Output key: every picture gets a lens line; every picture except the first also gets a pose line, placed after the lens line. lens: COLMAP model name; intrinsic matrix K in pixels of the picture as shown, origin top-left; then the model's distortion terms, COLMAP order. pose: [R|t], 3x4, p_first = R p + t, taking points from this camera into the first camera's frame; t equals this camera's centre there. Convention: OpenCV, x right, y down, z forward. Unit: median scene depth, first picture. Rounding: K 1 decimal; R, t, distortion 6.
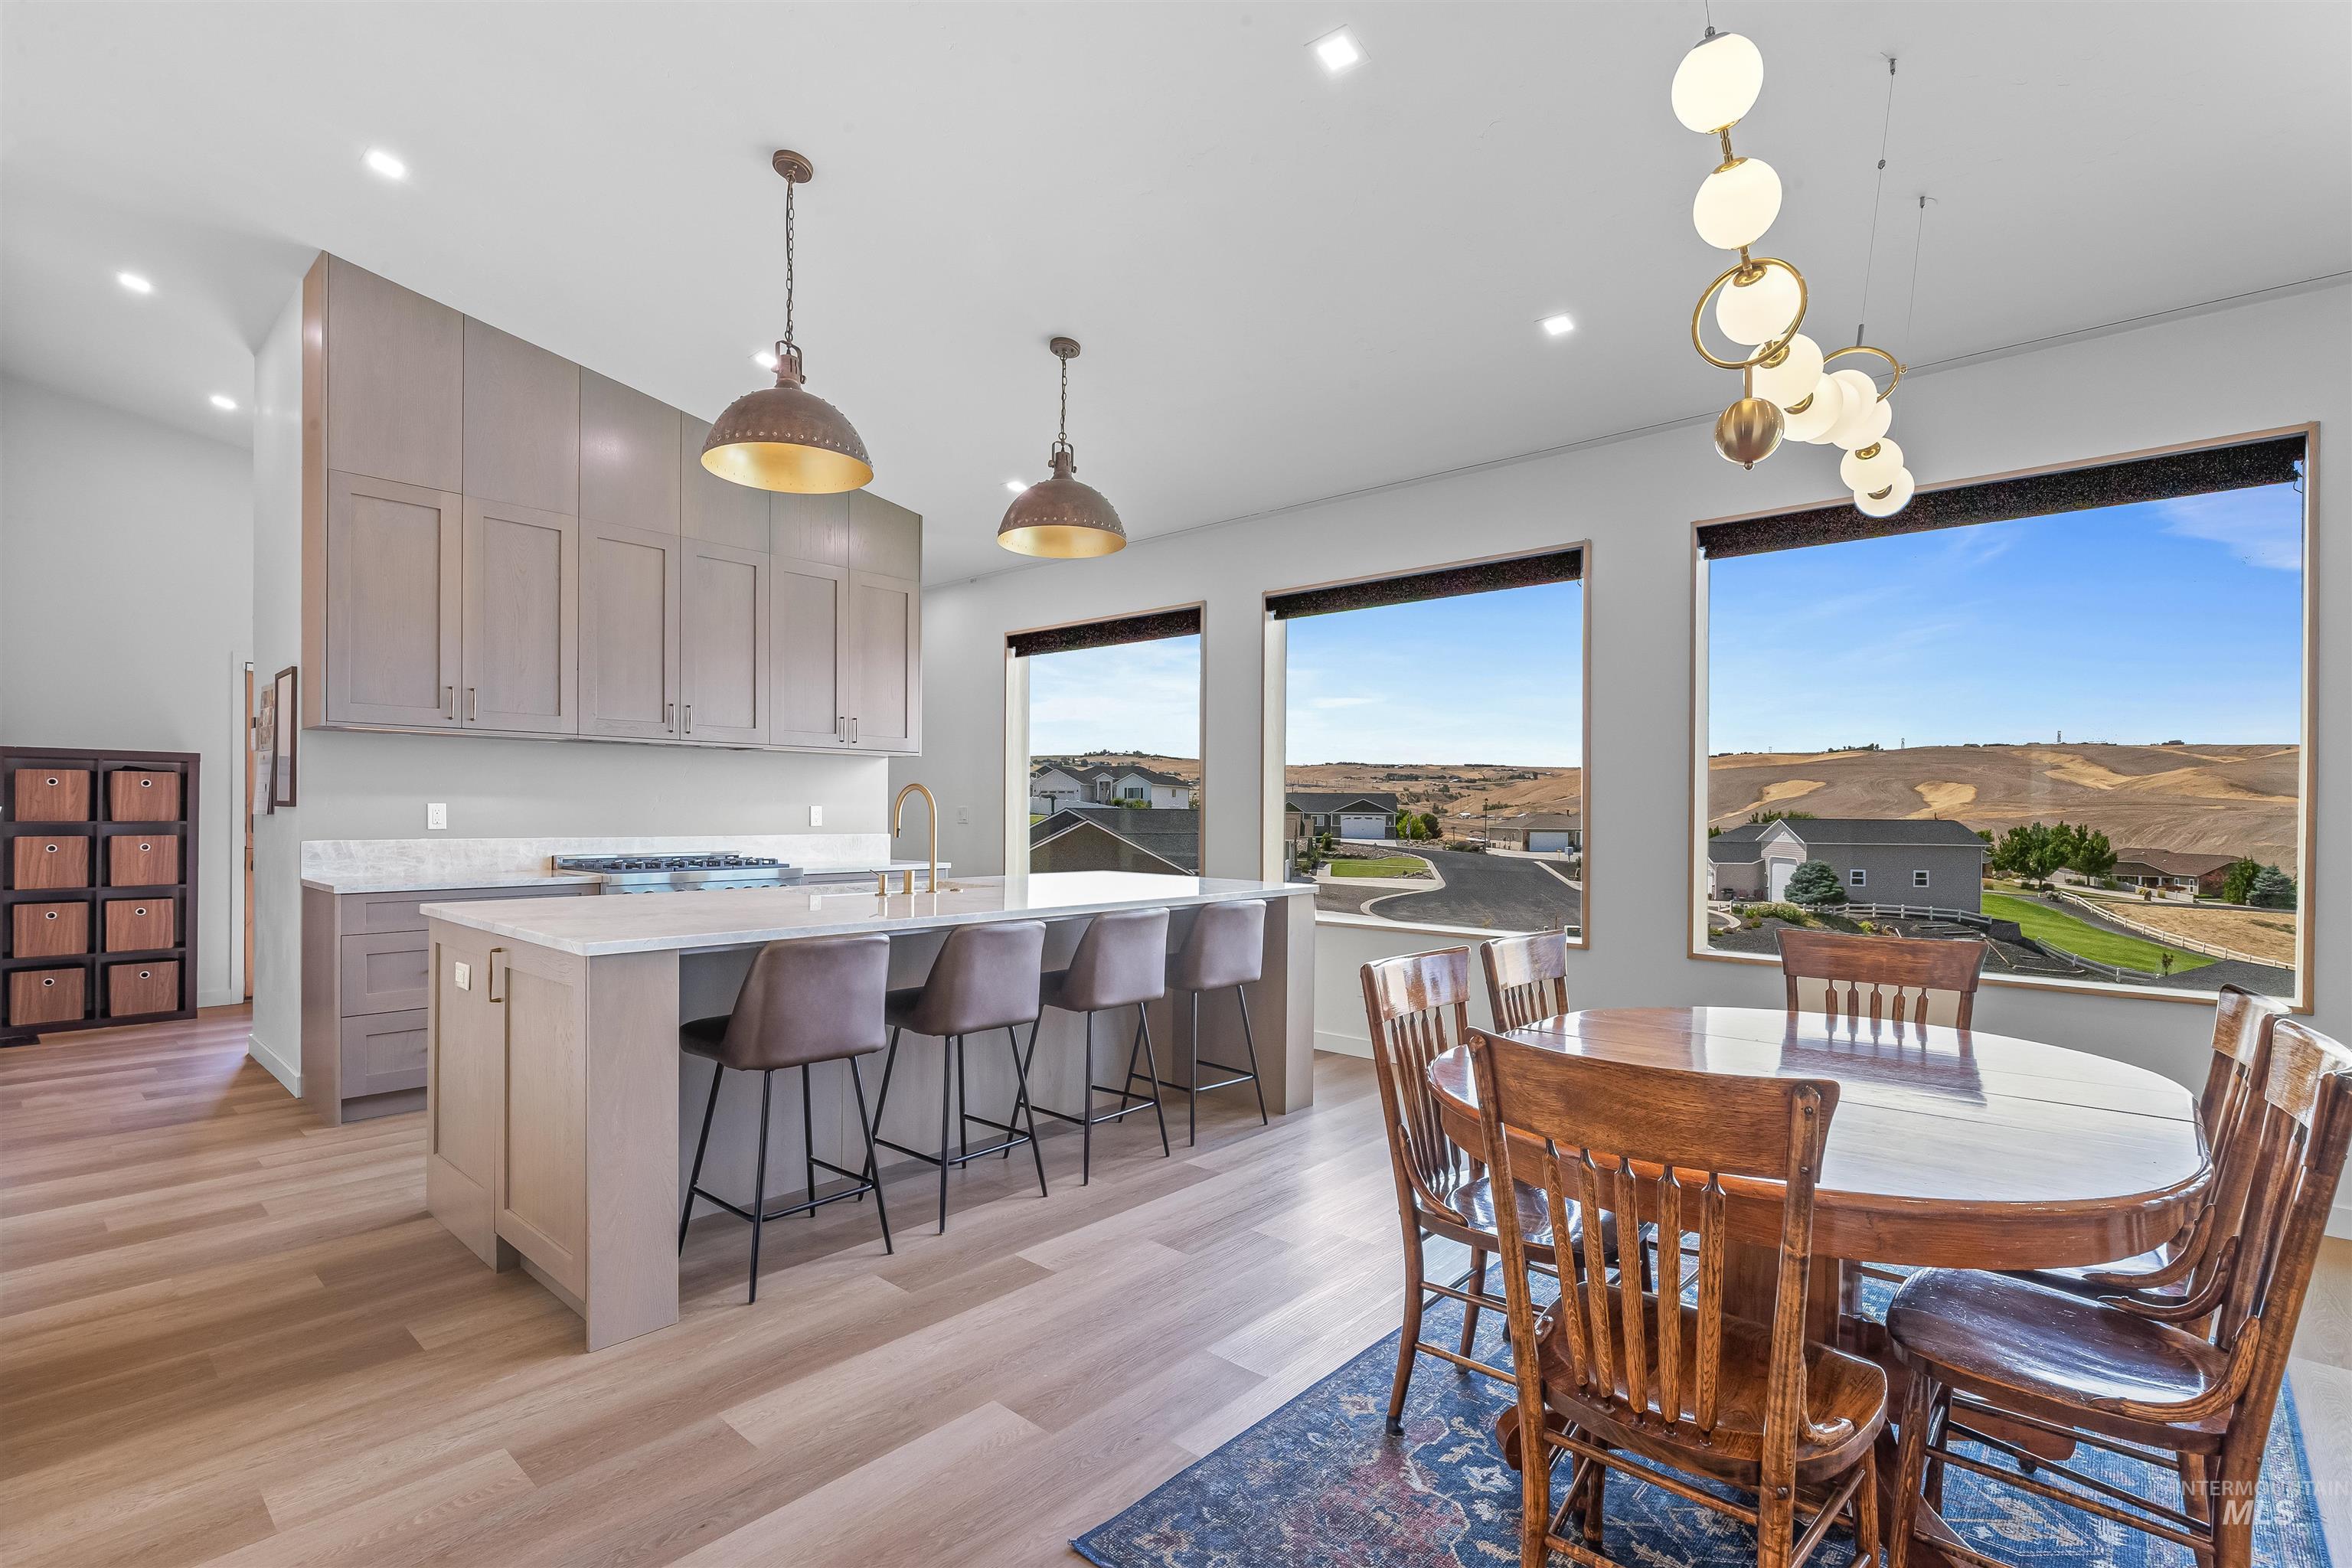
lens RADIAL K [[1082.5, 0, 1178.7], [0, 1082.5, 815.6], [0, 0, 1]] dist [-0.003445, 0.002440]
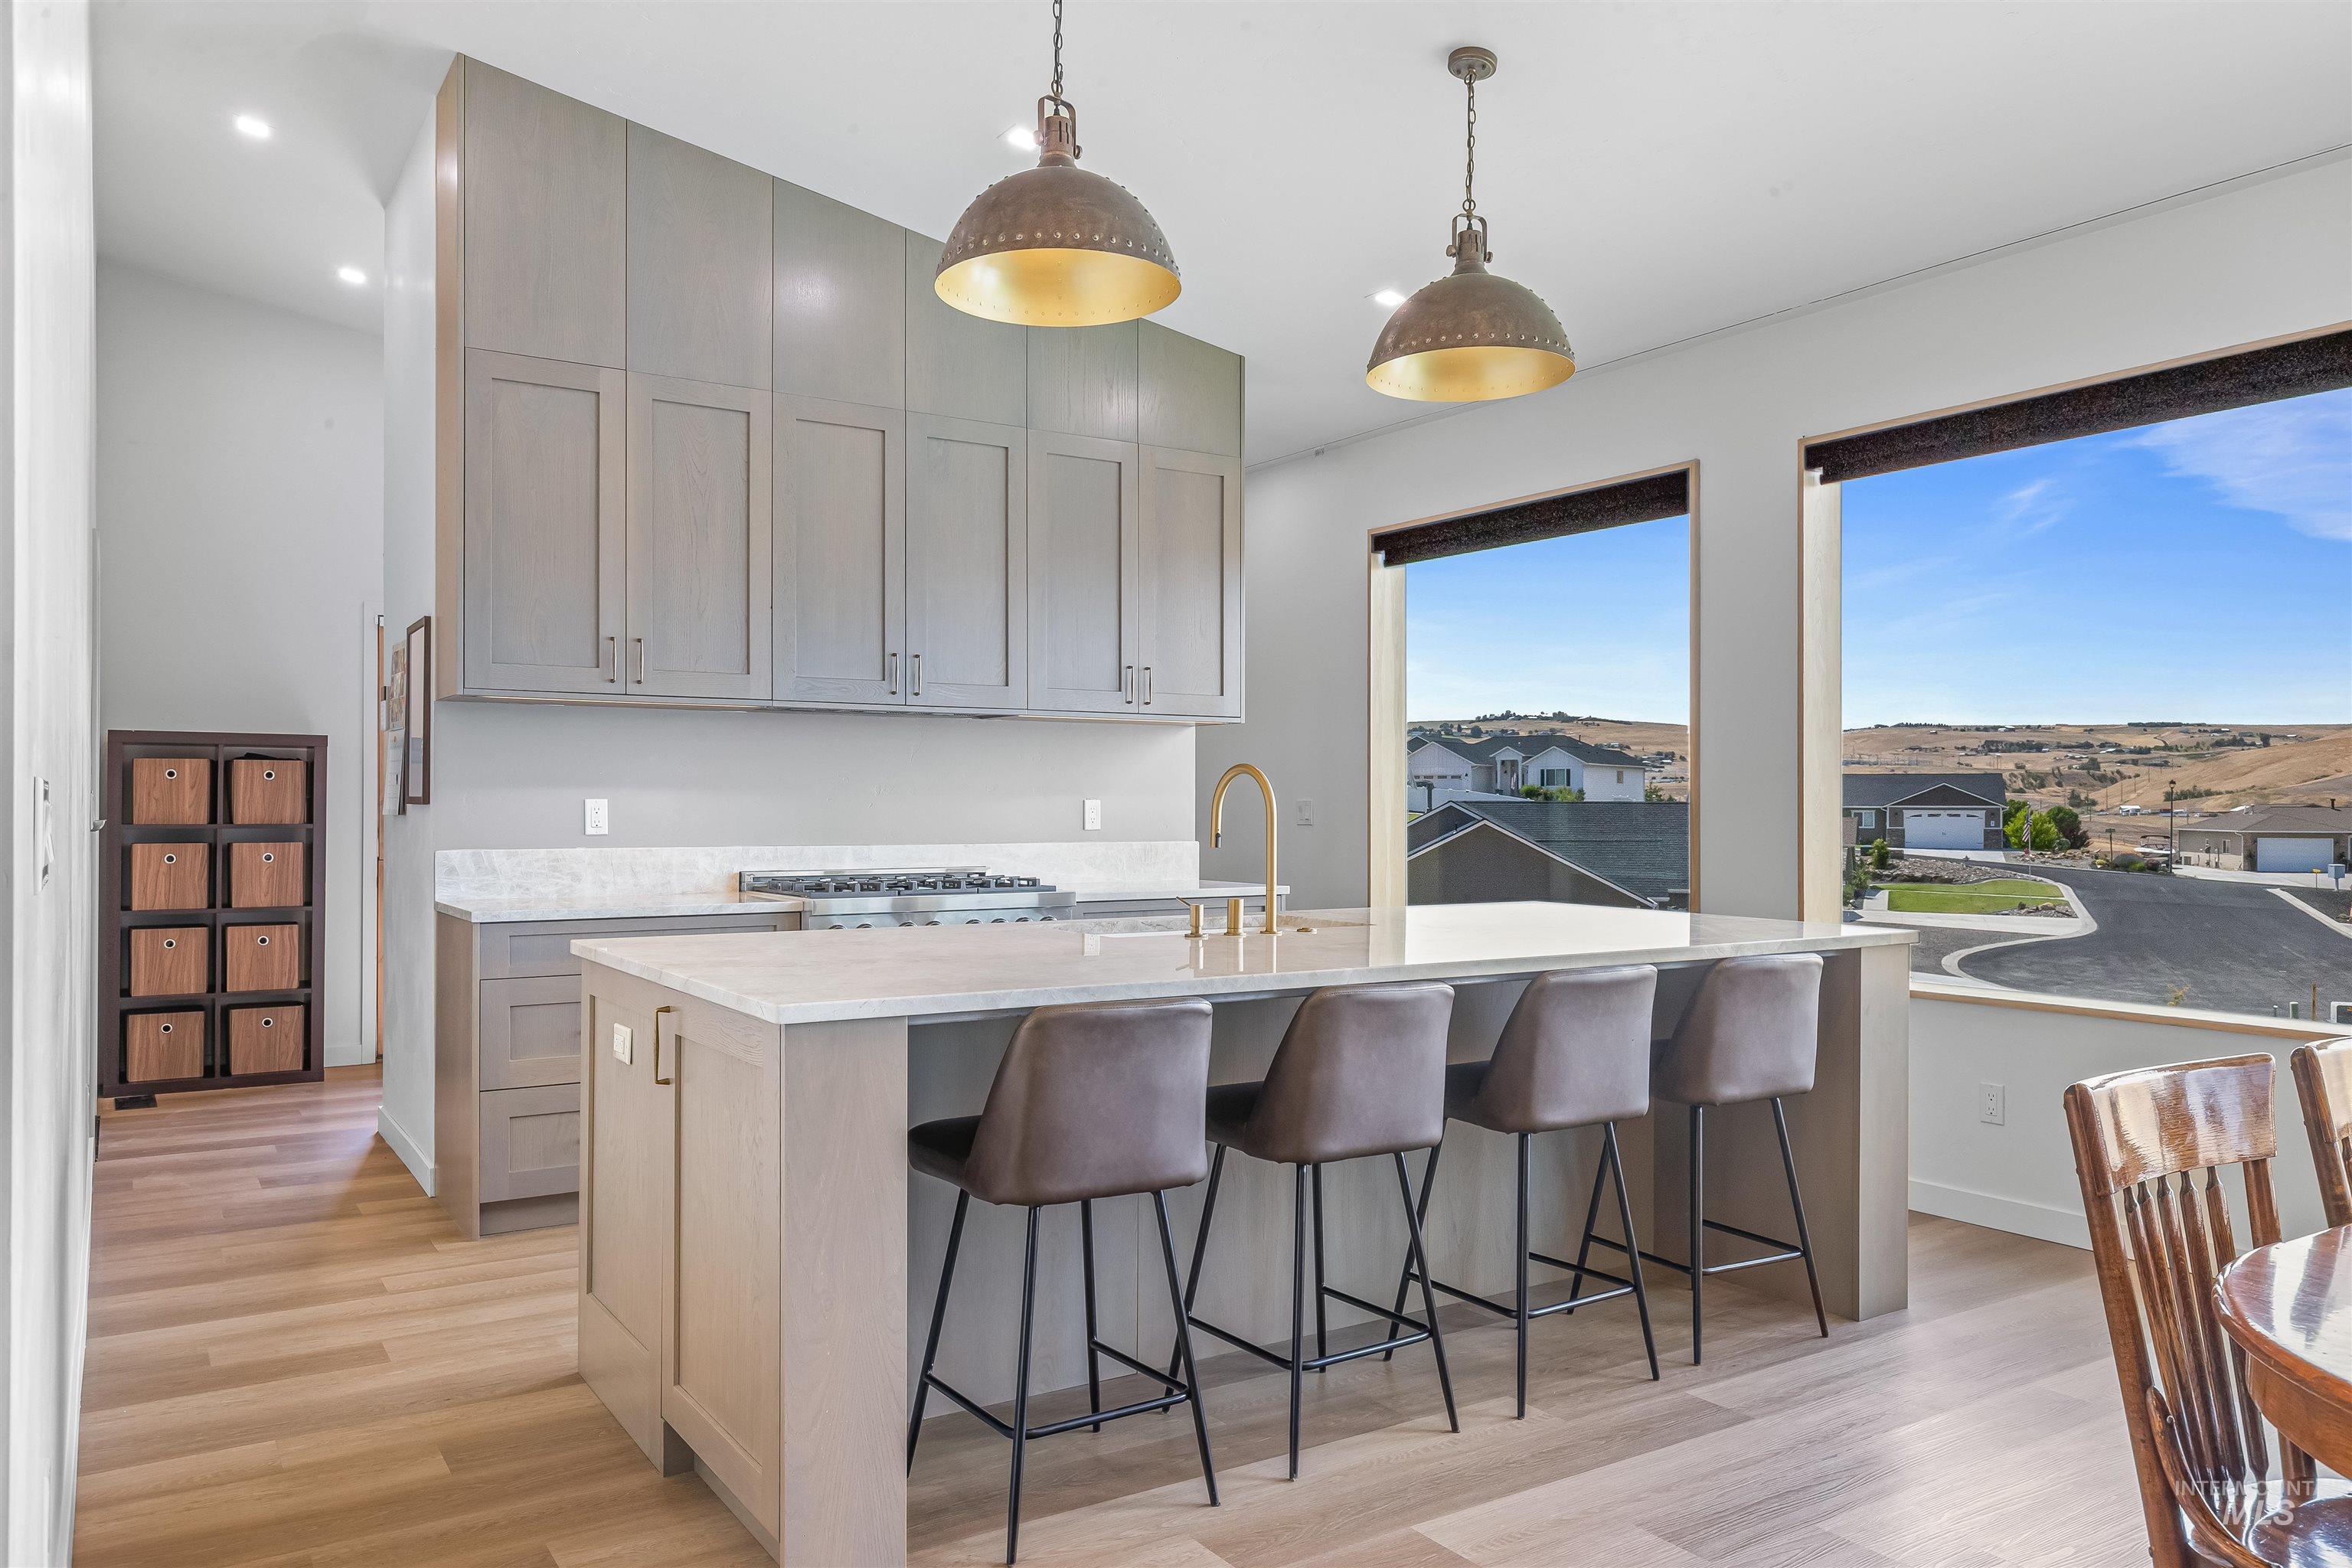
lens RADIAL K [[1642.1, 0, 1186.8], [0, 1642.1, 798.6], [0, 0, 1]] dist [0.006211, -0.001384]
pose [[0.965972, -0.006033, -0.258578, -0.025800], [0.003813, 0.999951, -0.009088, 0.000153], [0.258620, 0.007793, 0.965948, 0.052419]]
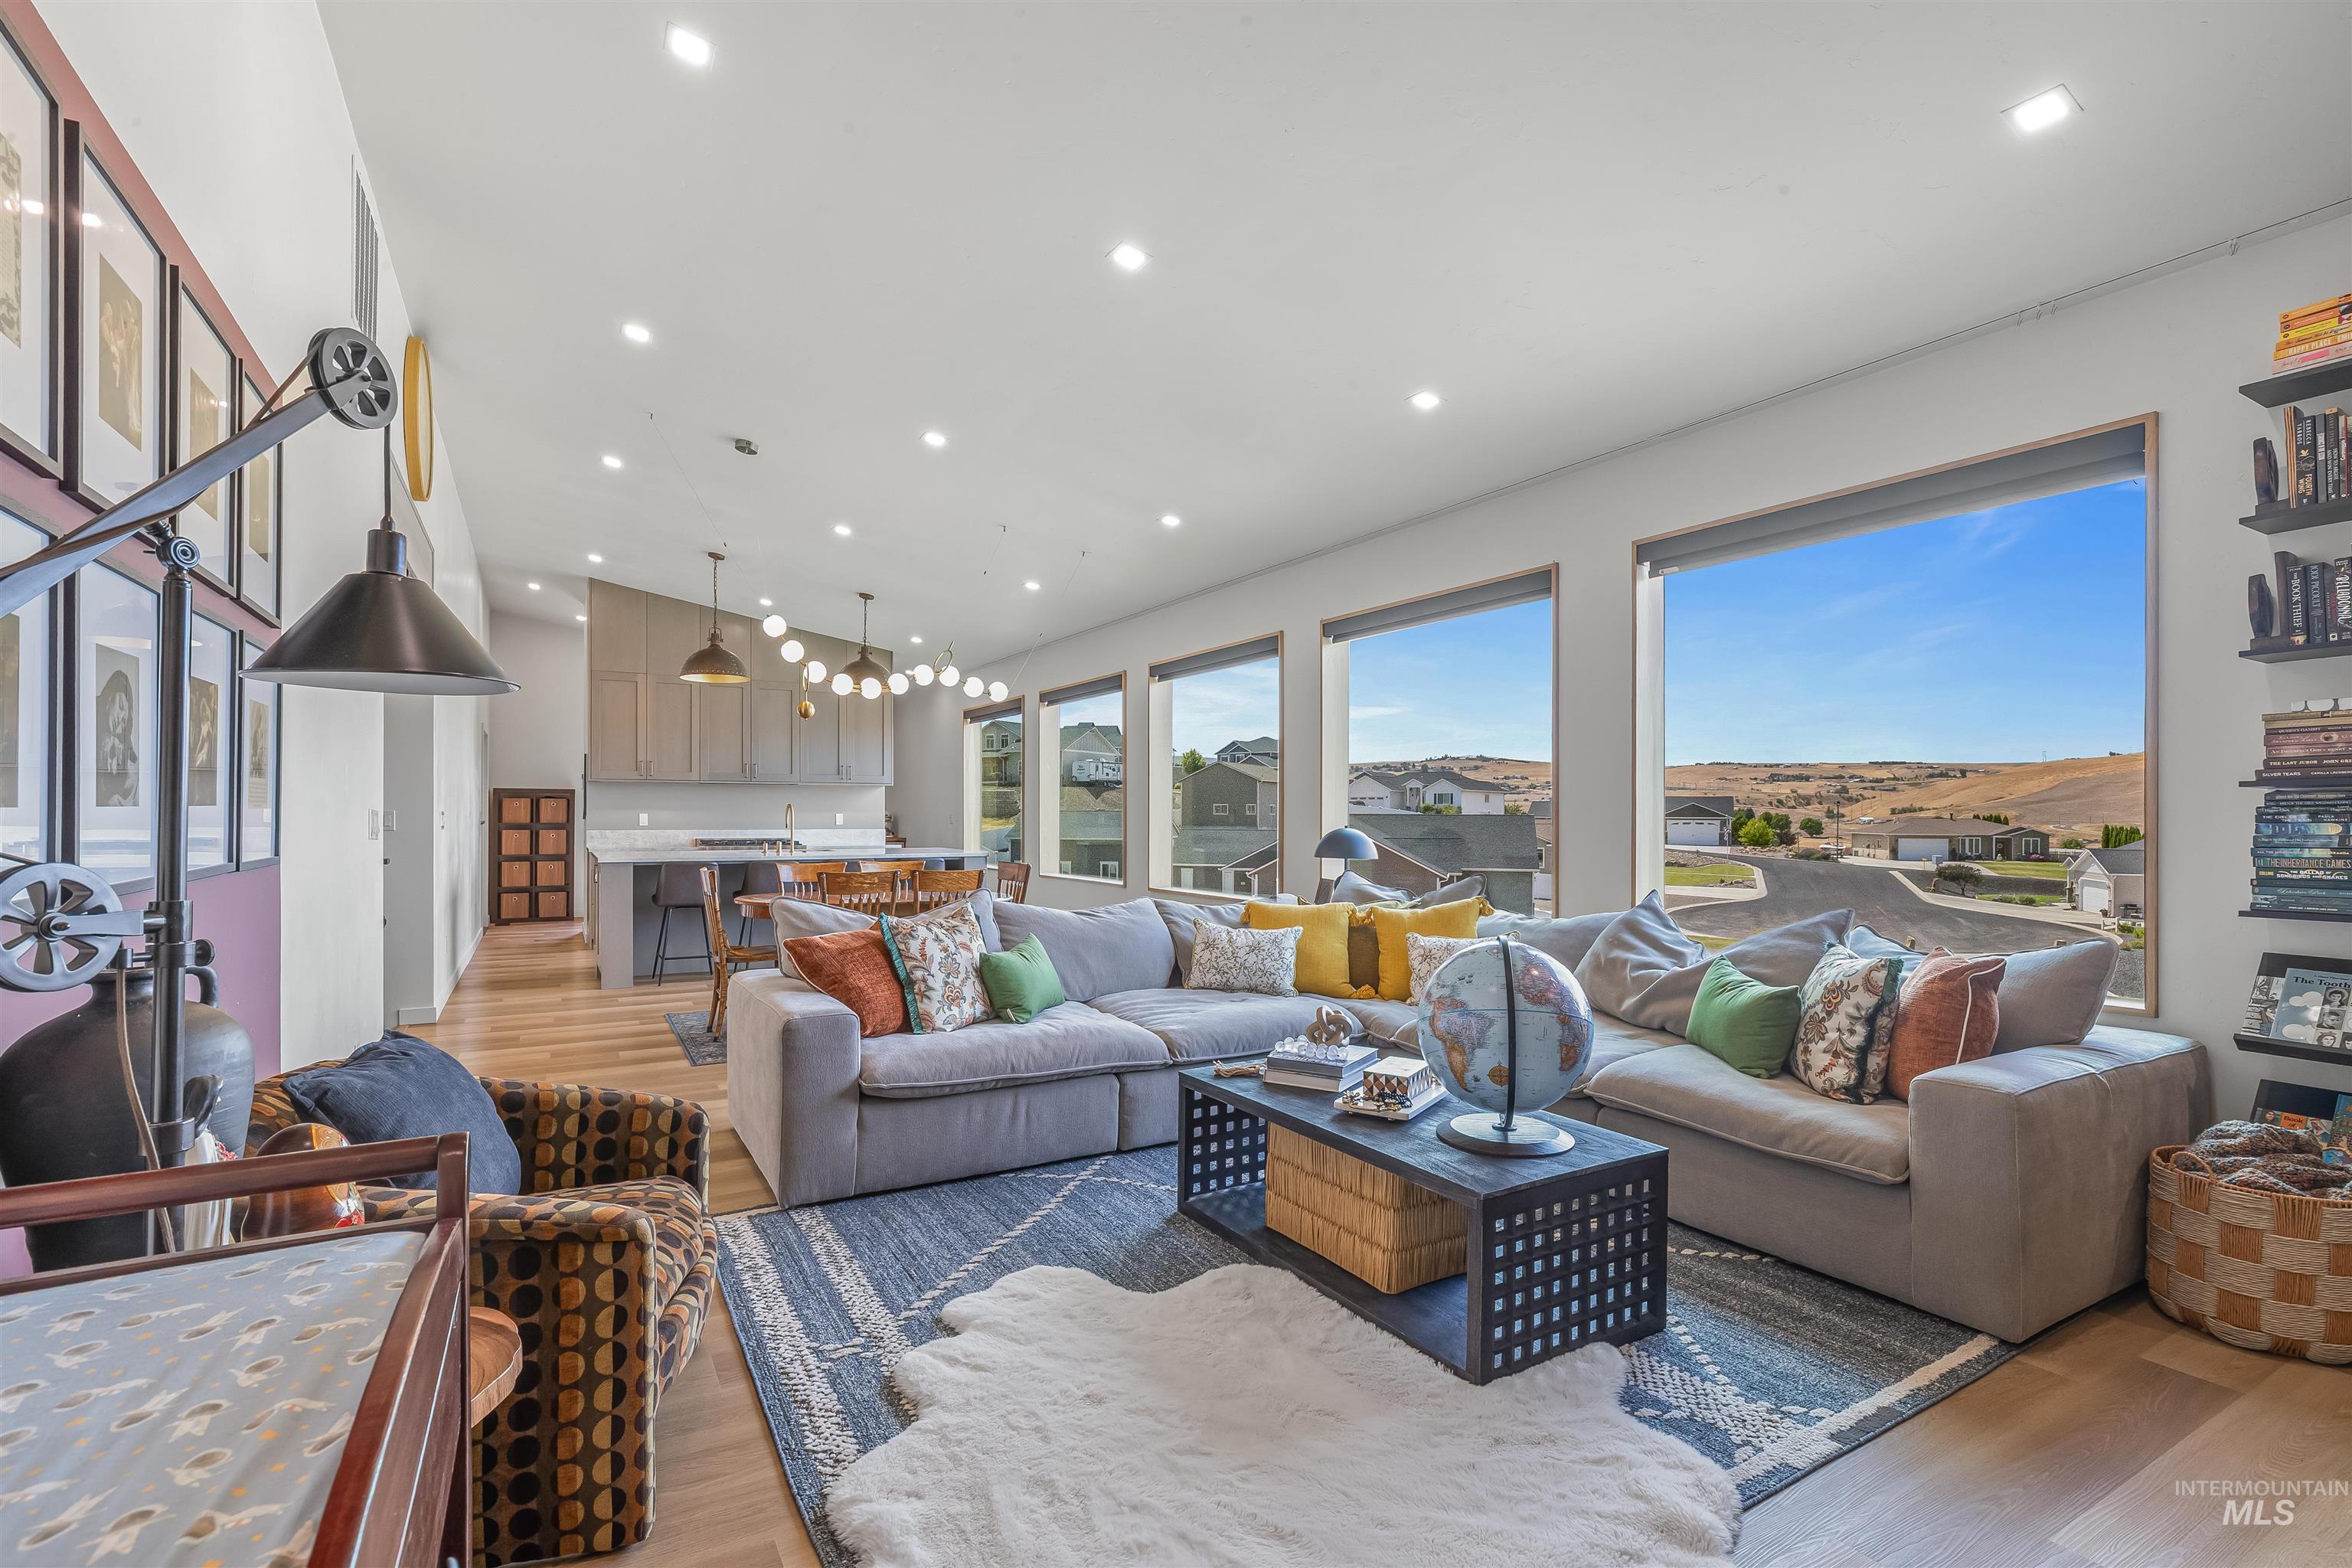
lens RADIAL K [[1082.5, 0, 1172.5], [0, 1082.5, 796.2], [0, 0, 1]] dist [-0.003445, 0.002440]
pose [[0.949066, -0.011430, -0.314871, 1.319966], [0.003800, 0.999684, -0.024834, 0.016567], [0.315055, 0.022372, 0.948810, -0.948250]]
